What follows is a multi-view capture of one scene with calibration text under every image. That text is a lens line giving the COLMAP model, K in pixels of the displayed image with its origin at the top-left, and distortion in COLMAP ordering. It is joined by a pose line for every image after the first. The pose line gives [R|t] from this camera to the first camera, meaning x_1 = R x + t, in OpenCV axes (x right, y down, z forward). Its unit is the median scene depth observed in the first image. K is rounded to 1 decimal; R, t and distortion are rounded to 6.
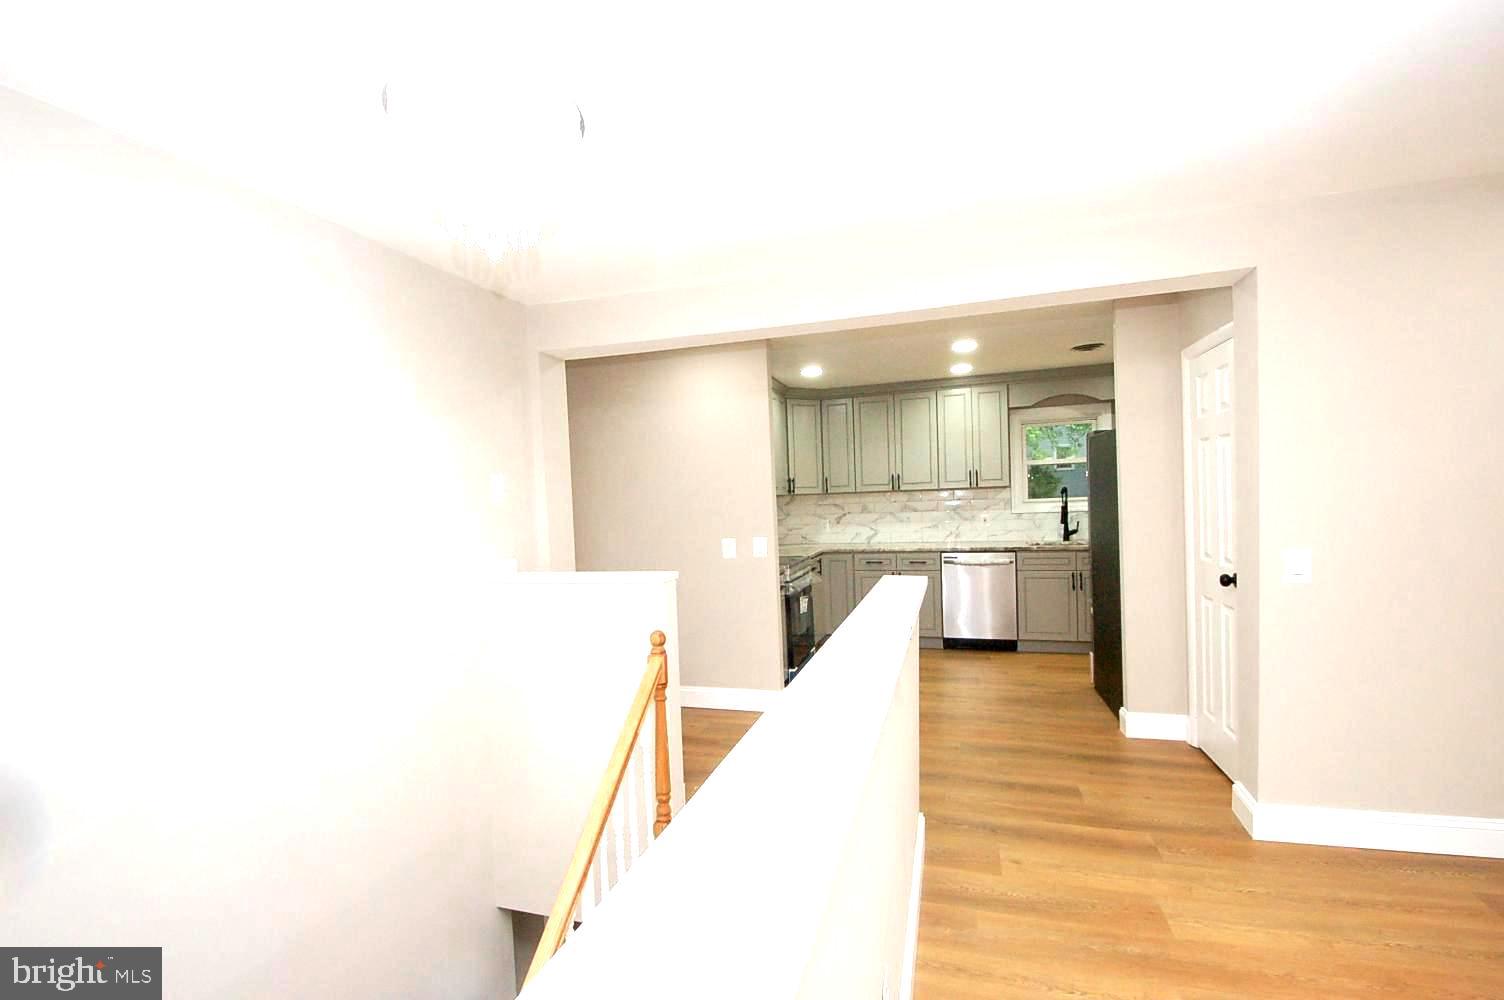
lens RADIAL K [[668.2, 0, 743.5], [0, 668.2, 525.4], [0, 0, 1]] dist [0.002842, -0.020214]
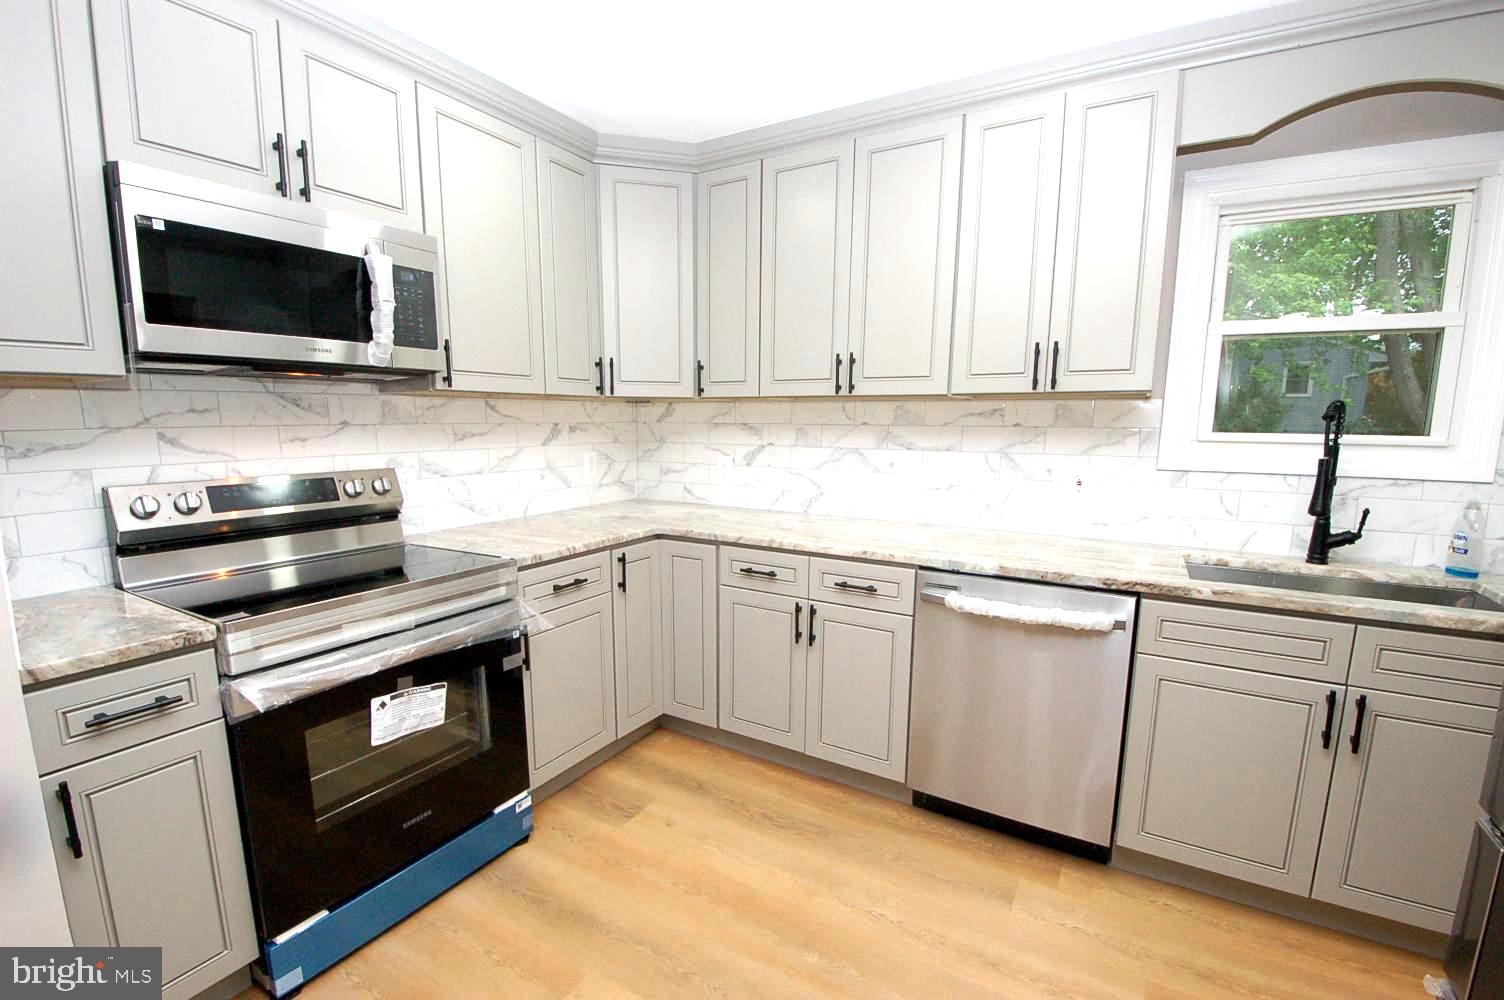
lens RADIAL K [[668.2, 0, 743.5], [0, 668.2, 525.4], [0, 0, 1]] dist [0.002842, -0.020214]
pose [[0.971631, 0.077640, -0.223395, 0.275027], [-0.049440, 0.990389, 0.129174, -0.024537], [0.231277, -0.114465, 0.966131, 0.611907]]
